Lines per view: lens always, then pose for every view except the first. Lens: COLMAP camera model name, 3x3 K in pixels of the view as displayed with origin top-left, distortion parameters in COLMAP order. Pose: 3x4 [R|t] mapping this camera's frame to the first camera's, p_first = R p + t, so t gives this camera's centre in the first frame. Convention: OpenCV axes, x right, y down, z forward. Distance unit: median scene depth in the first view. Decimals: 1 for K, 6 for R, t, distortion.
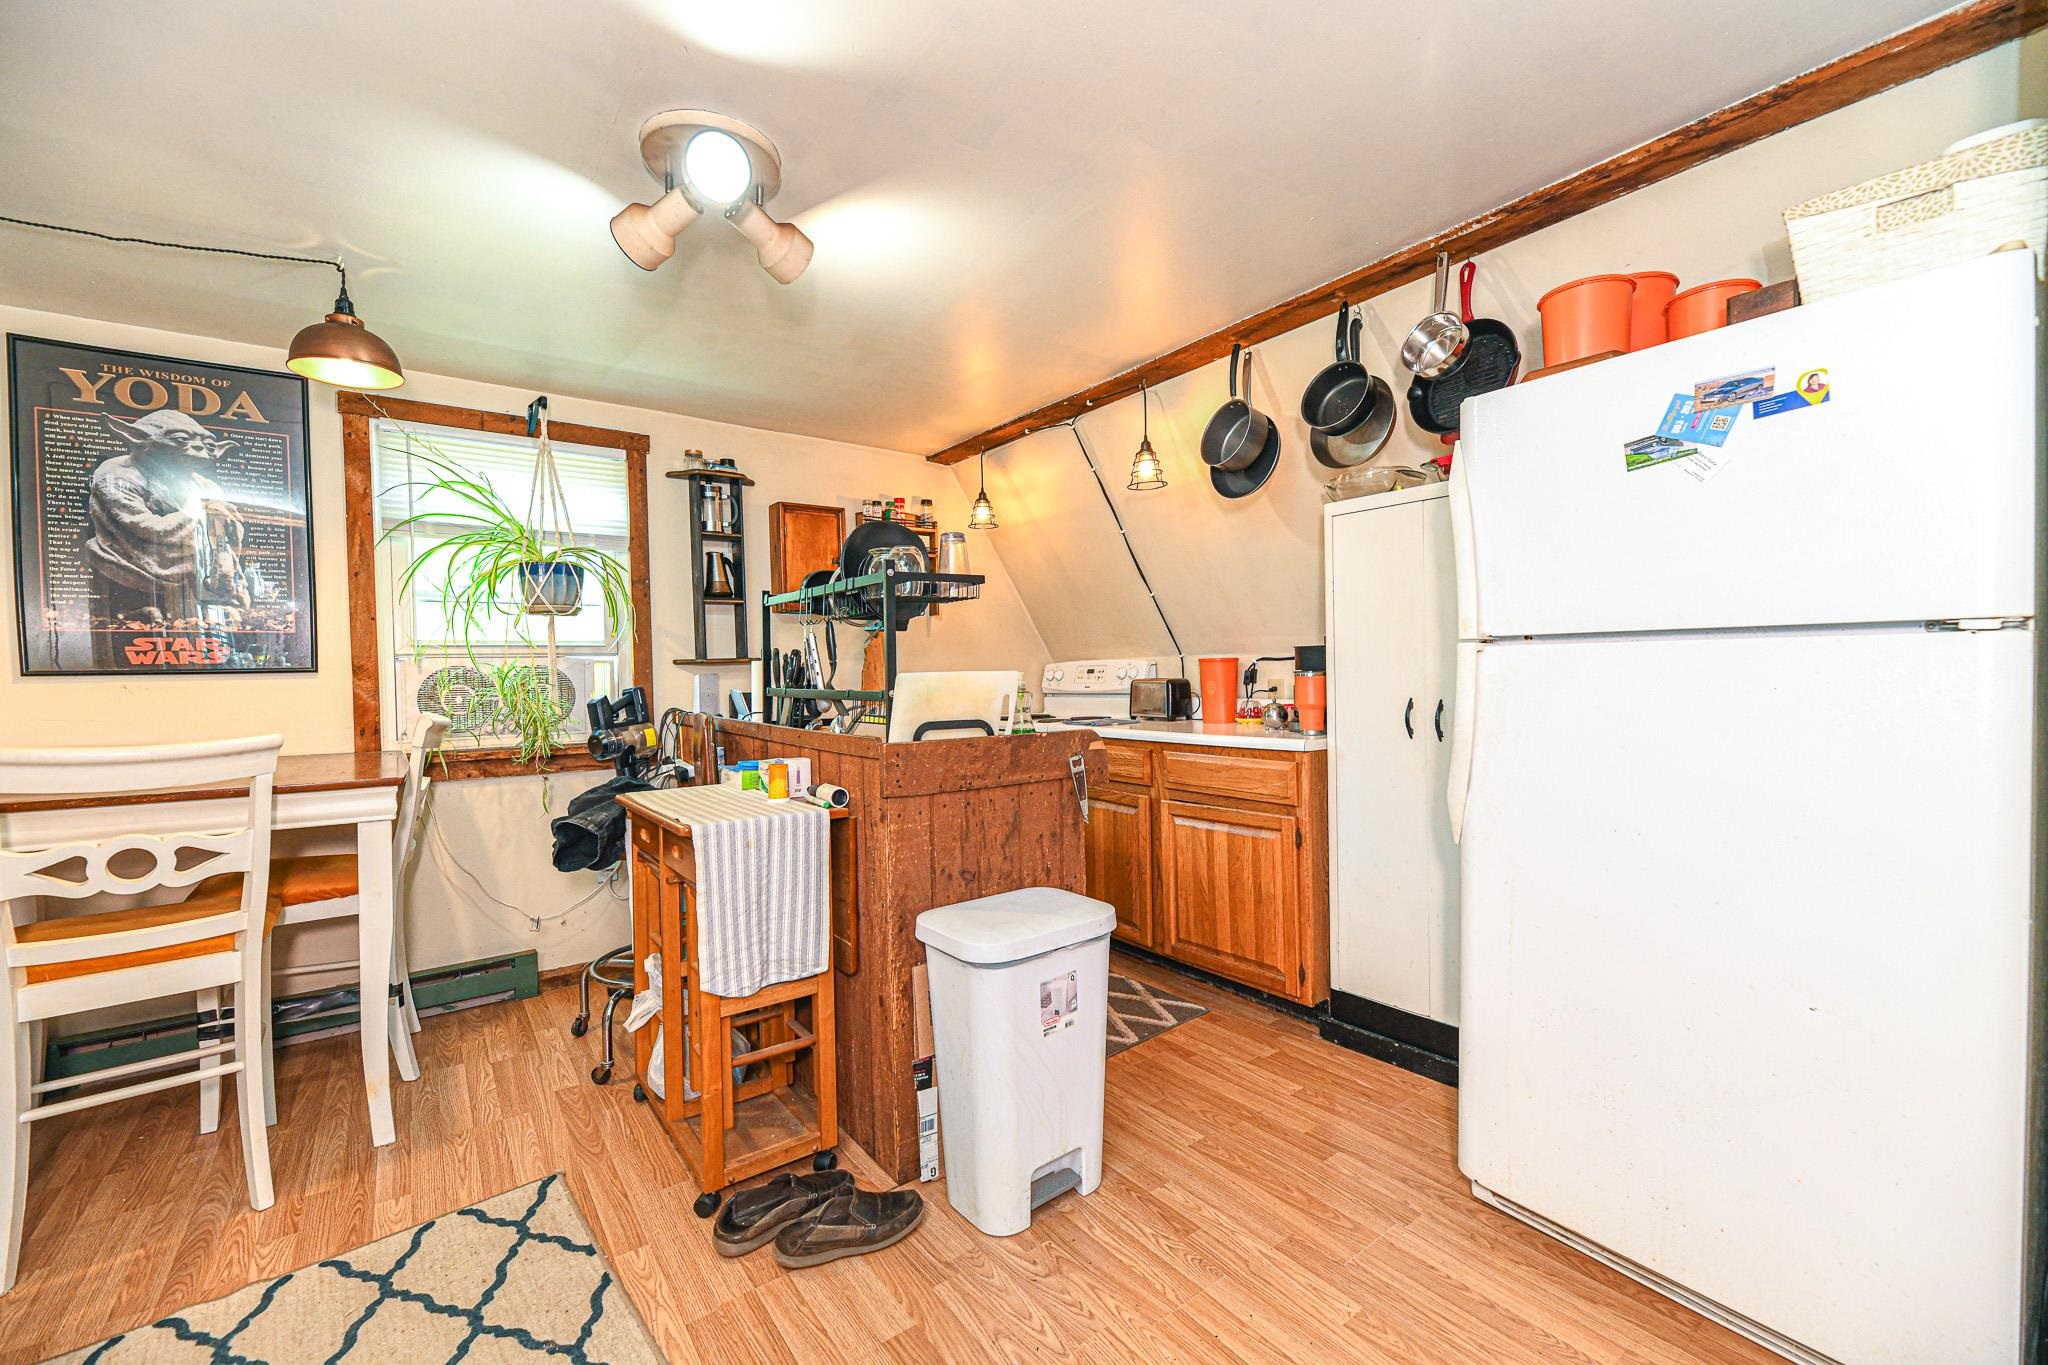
lens RADIAL K [[832.2, 0, 1021.3], [0, 832.2, 680.9], [0, 0, 1]] dist [-0.001747, -0.000269]
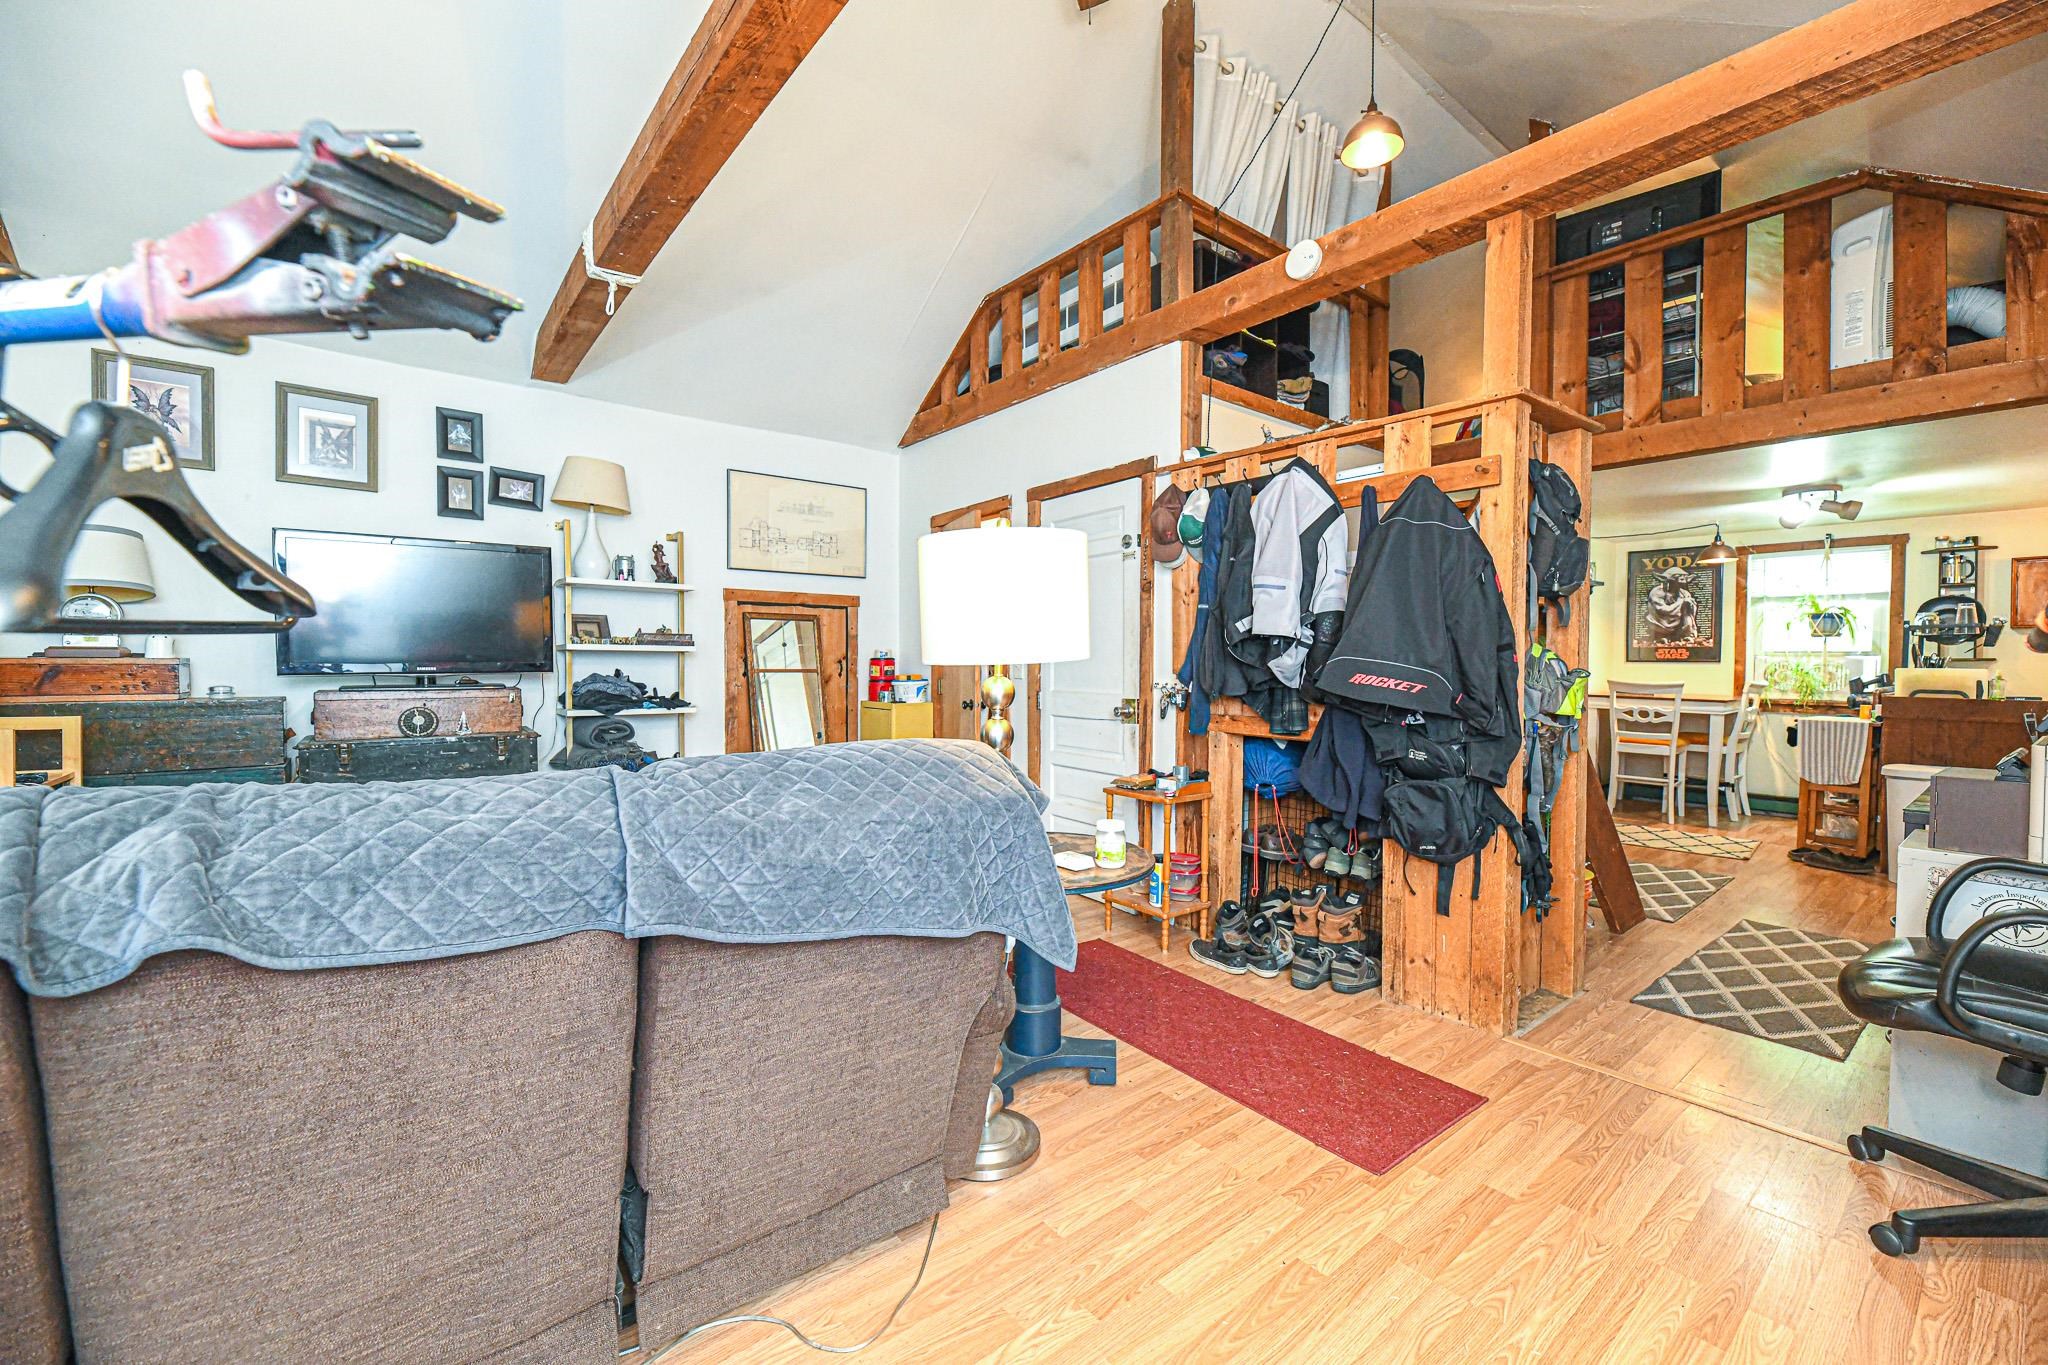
lens RADIAL K [[832.2, 0, 1023.9], [0, 832.2, 678.6], [0, 0, 1]] dist [-0.001747, -0.000269]
pose [[0.039778, 0.039077, -0.998444, 1.649248], [-0.022424, 0.999018, 0.038206, -0.010016], [0.998957, 0.020870, 0.040615, -1.255128]]
